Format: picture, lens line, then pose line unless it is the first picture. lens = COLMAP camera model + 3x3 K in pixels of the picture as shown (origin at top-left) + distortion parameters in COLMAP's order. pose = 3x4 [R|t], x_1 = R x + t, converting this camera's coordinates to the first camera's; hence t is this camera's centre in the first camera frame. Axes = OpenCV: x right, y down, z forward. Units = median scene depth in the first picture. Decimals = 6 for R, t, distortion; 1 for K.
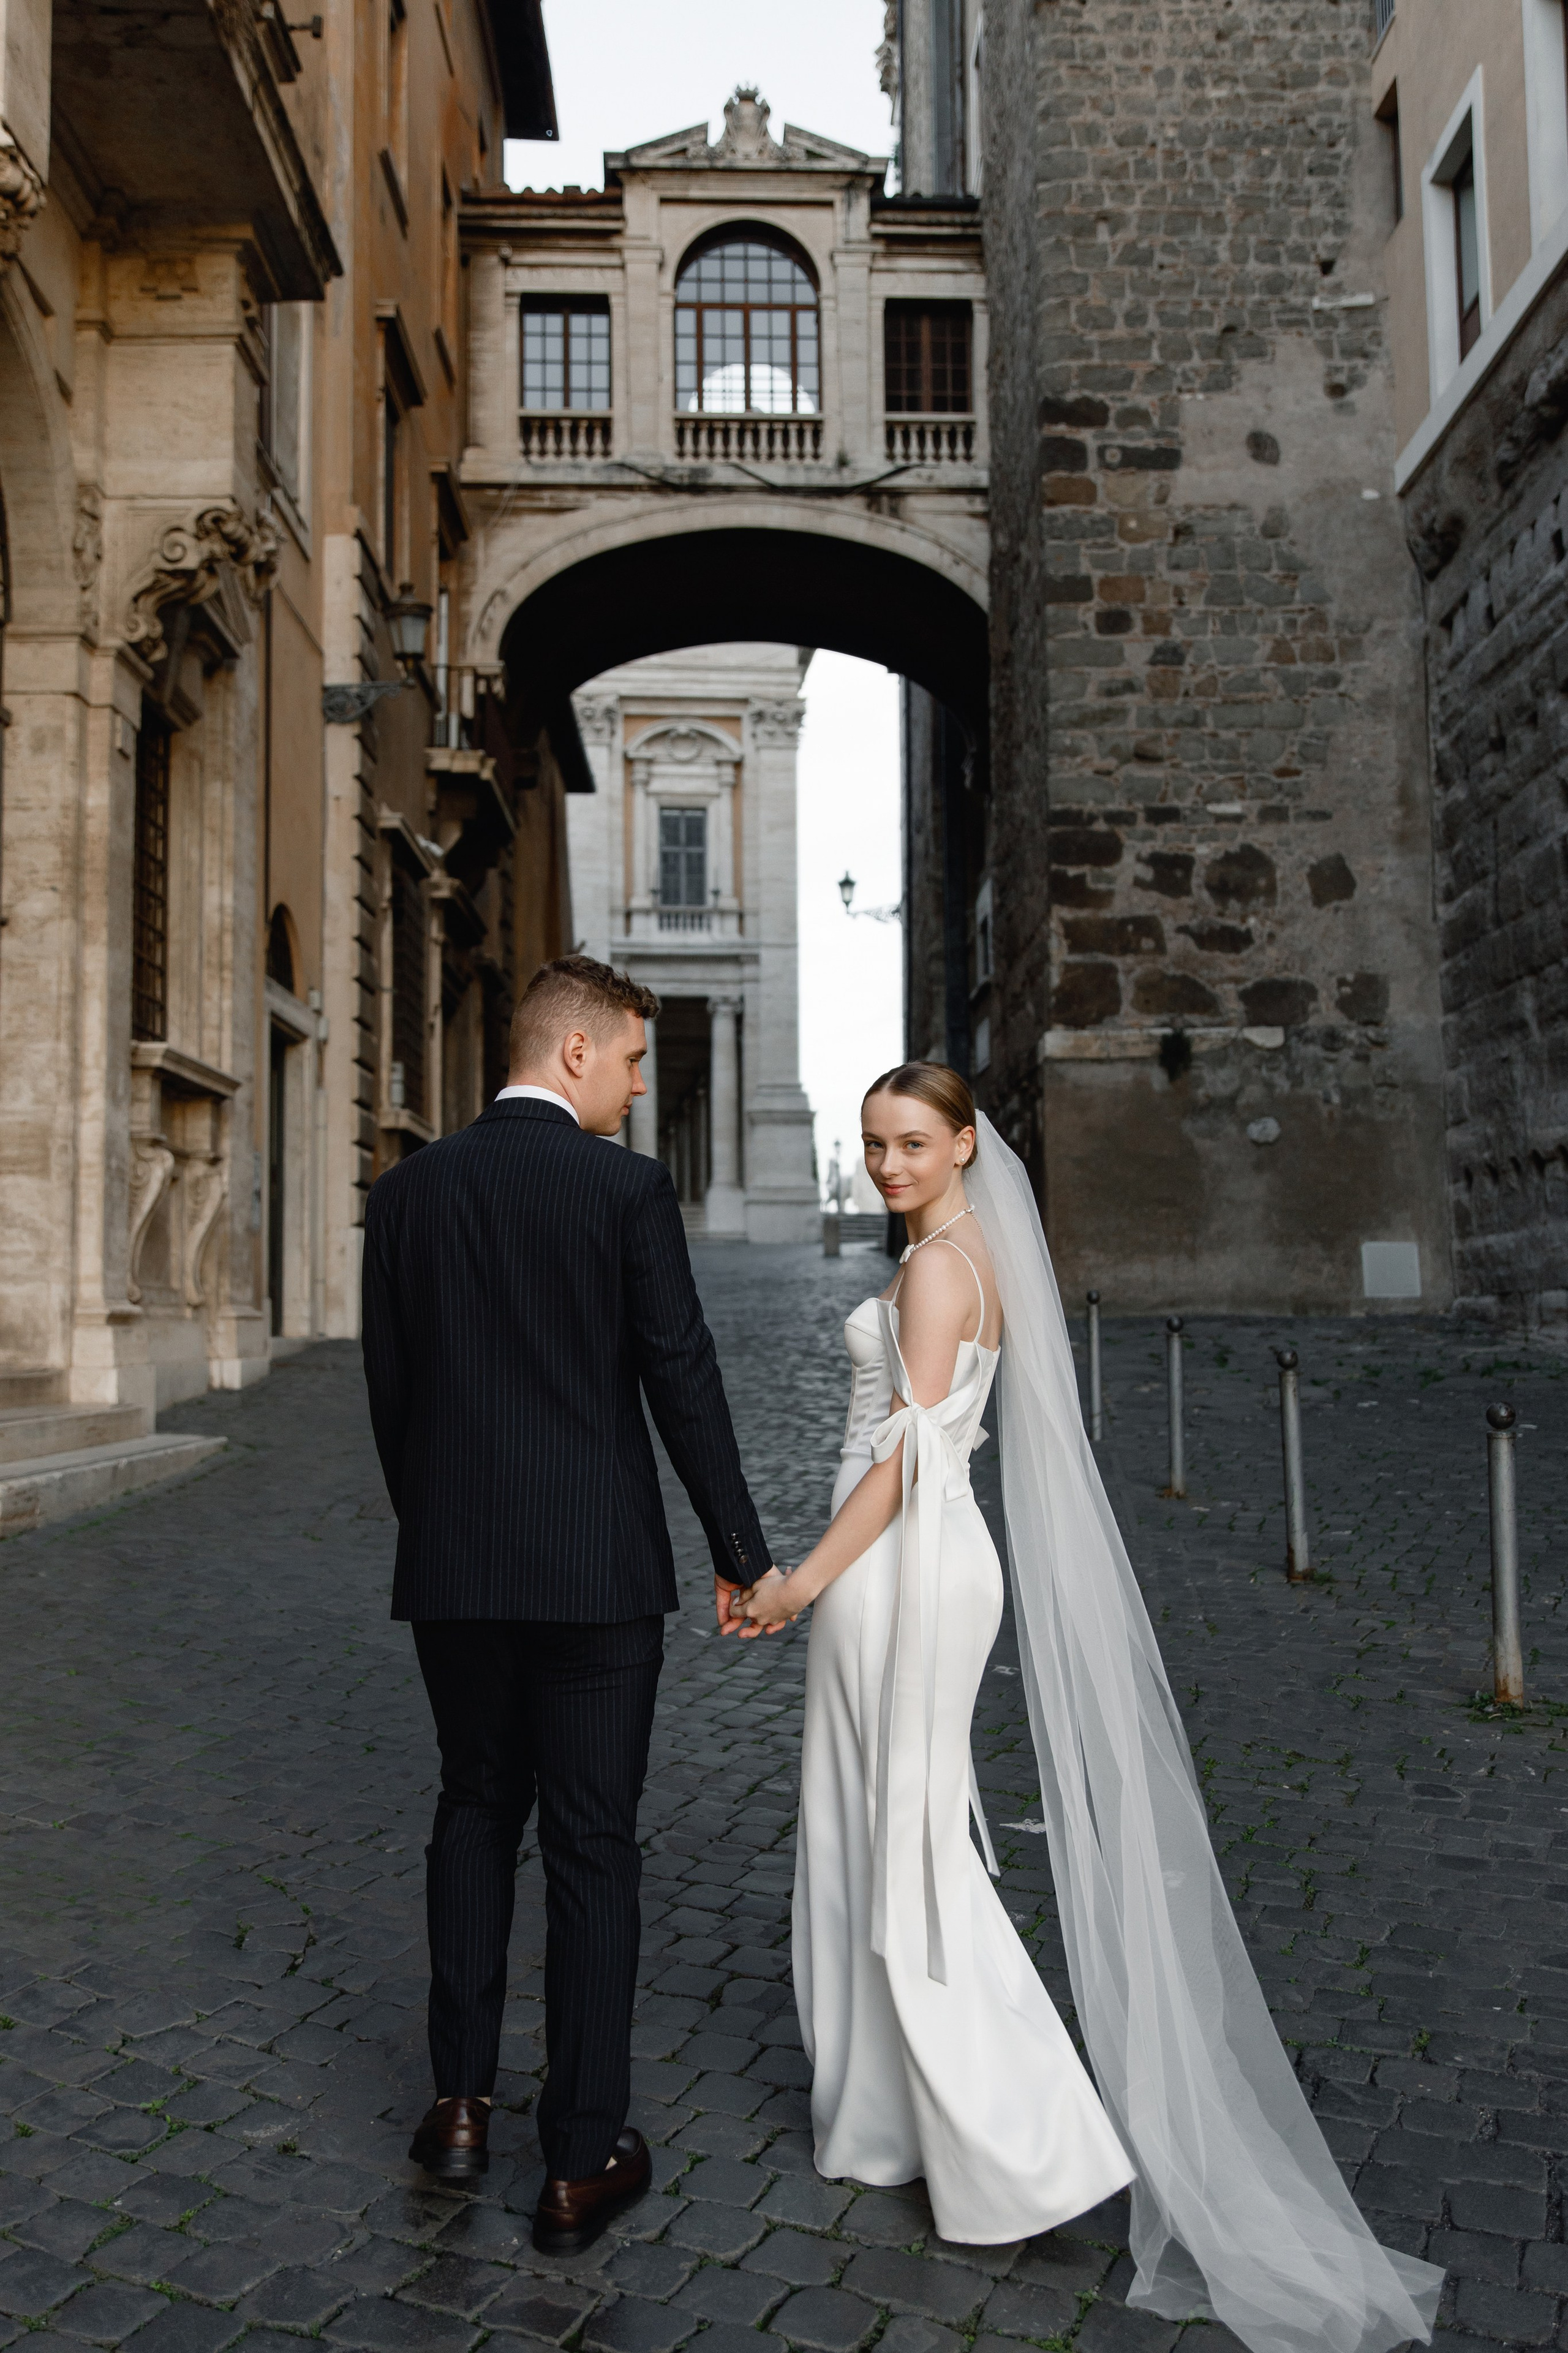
lens RADIAL K [[2035.1, 0, 783.8], [0, 2035.1, 1181.5], [0, 0, 1]] dist [0.003518, -0.013311]
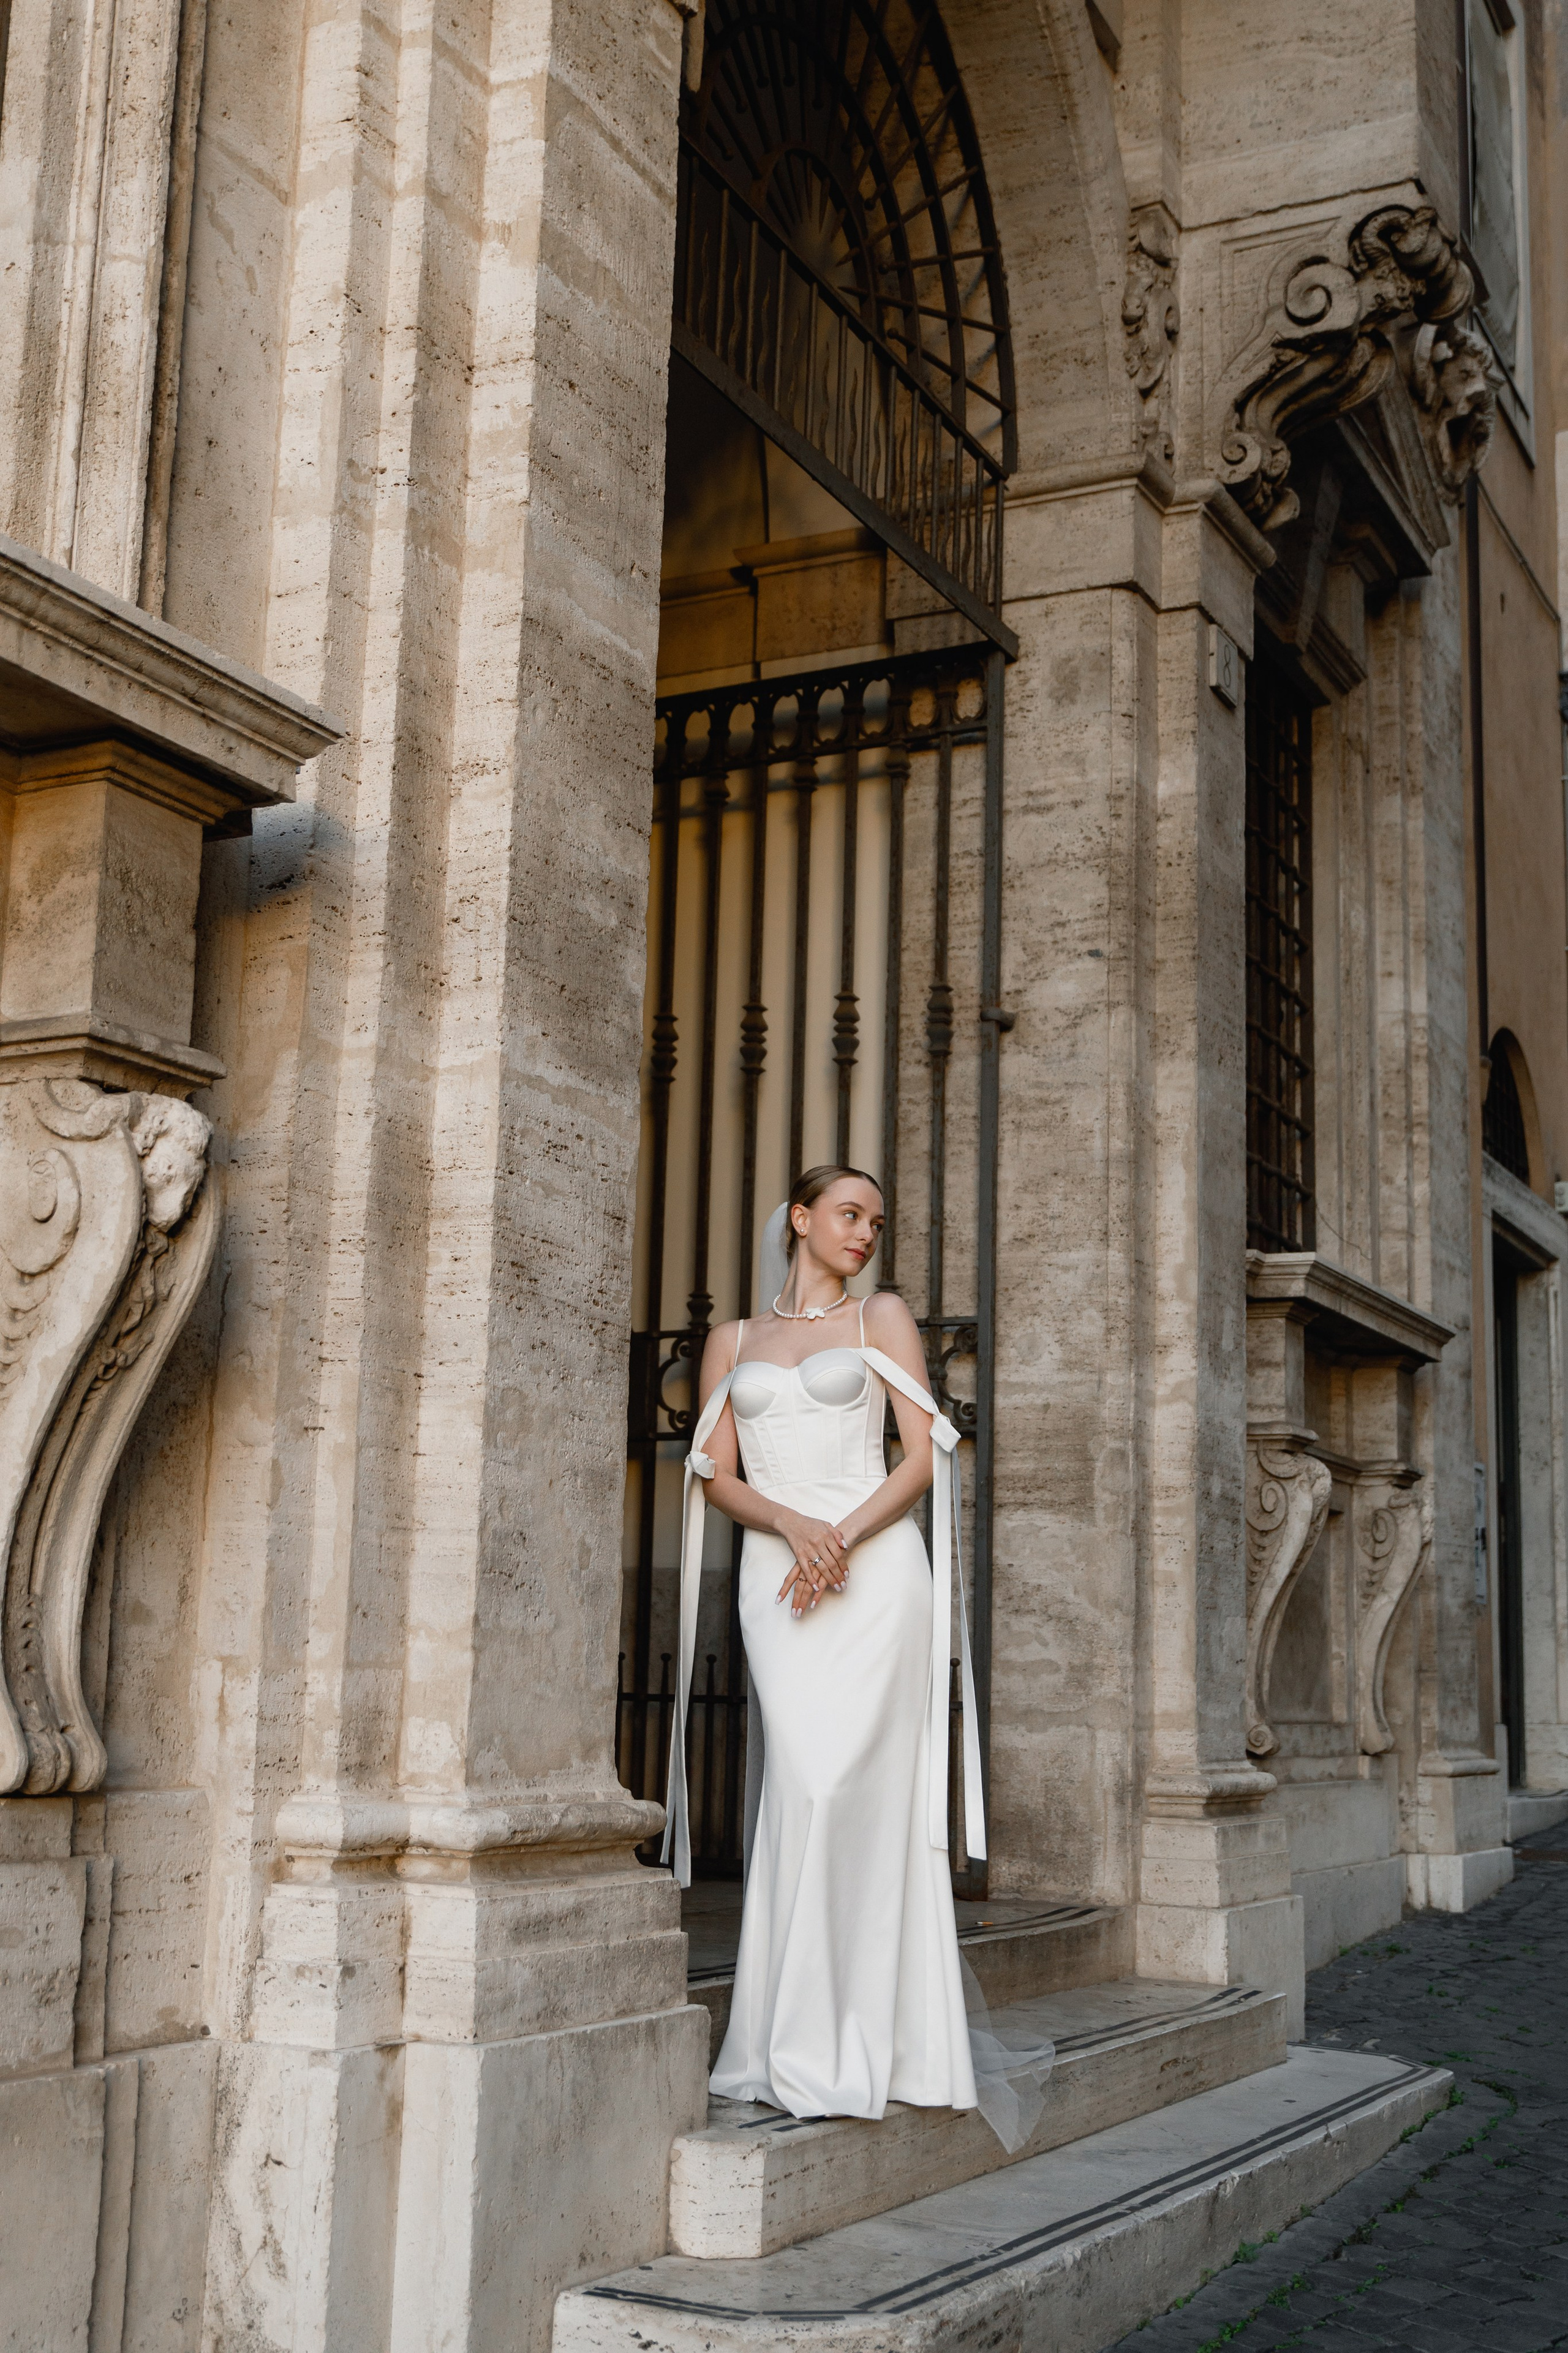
lens RADIAL K [[2787.8, 0, 784.0], [0, 2787.8, 1181.3], [0, 0, 1]] dist [-0.003117, 0.000000]
pose [[0.884895, -0.050269, -0.463071, -0.066329], [-0.002433, 0.993647, -0.112516, -0.004032], [0.465785, 0.100692, 0.879151, 0.221705]]
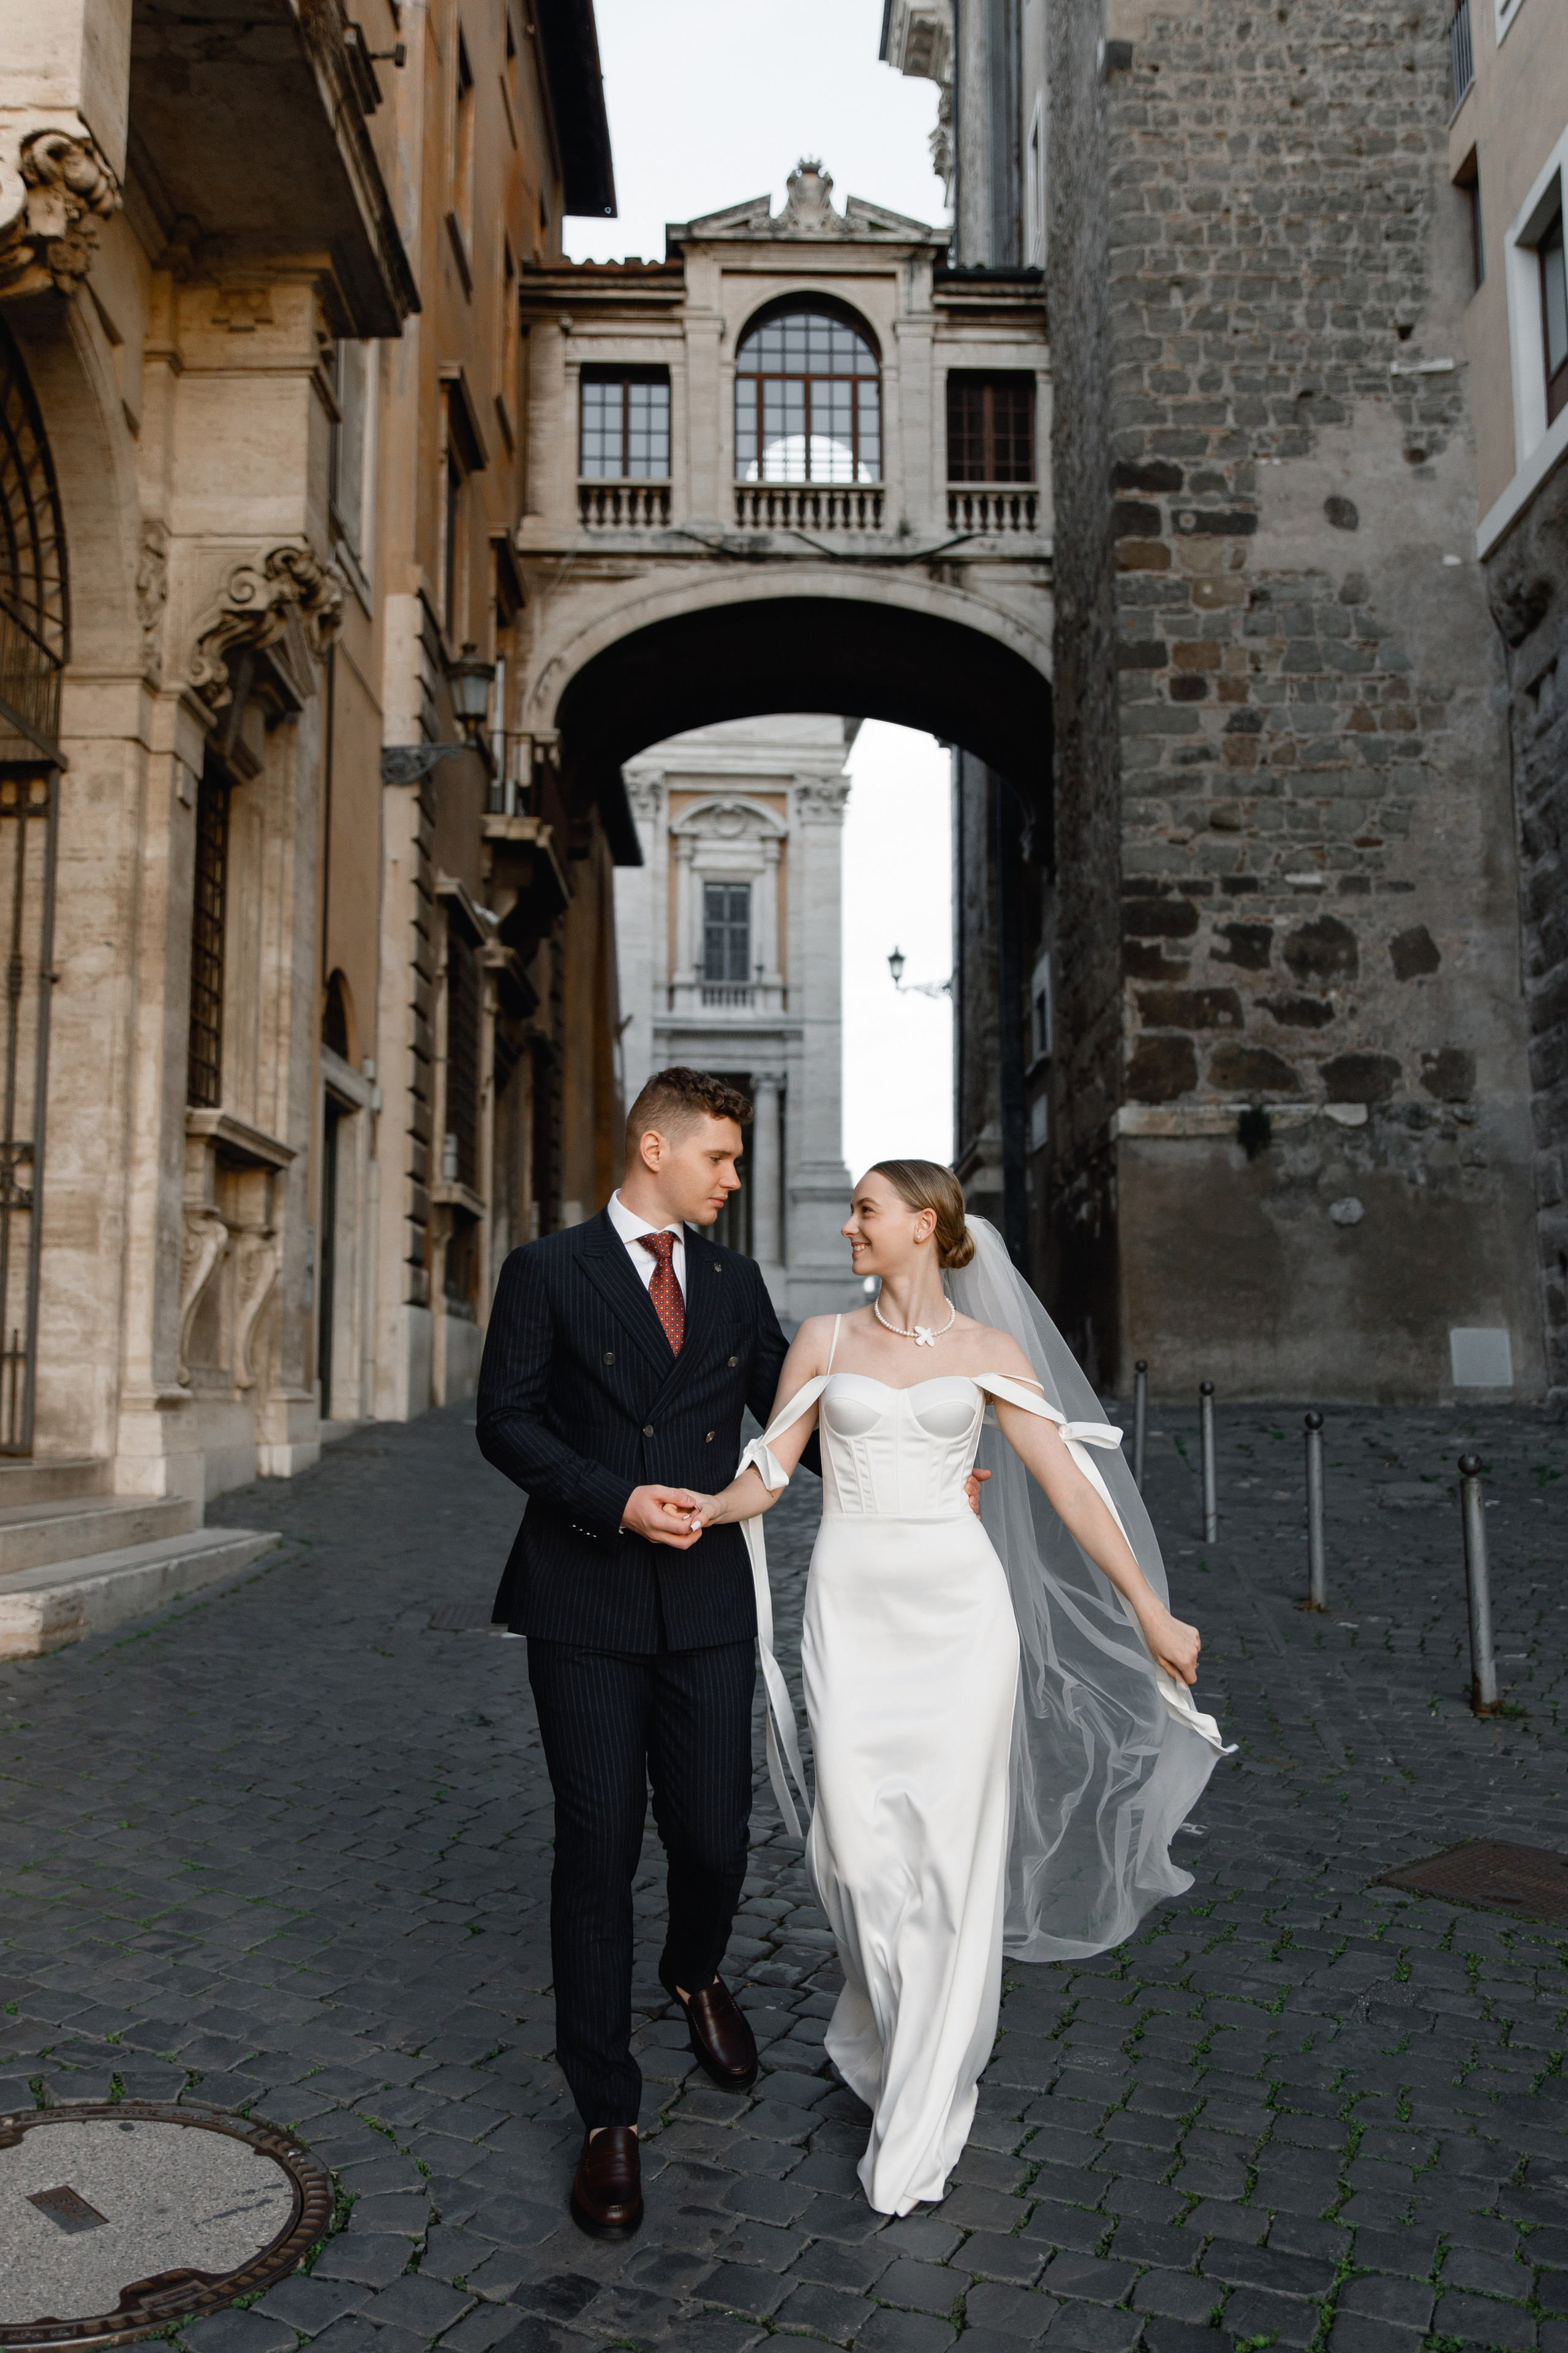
lens RADIAL K [[2038.9, 0, 786.4], [0, 2038.9, 1172.6], [0, 0, 1]] dist [0.000686, -0.016068]
pose [[0.999862, 0.006788, -0.015161, -0.019771], [-0.007428, 0.999066, -0.042569, -0.000374], [0.014857, 0.042676, 0.998978, 0.044163]]
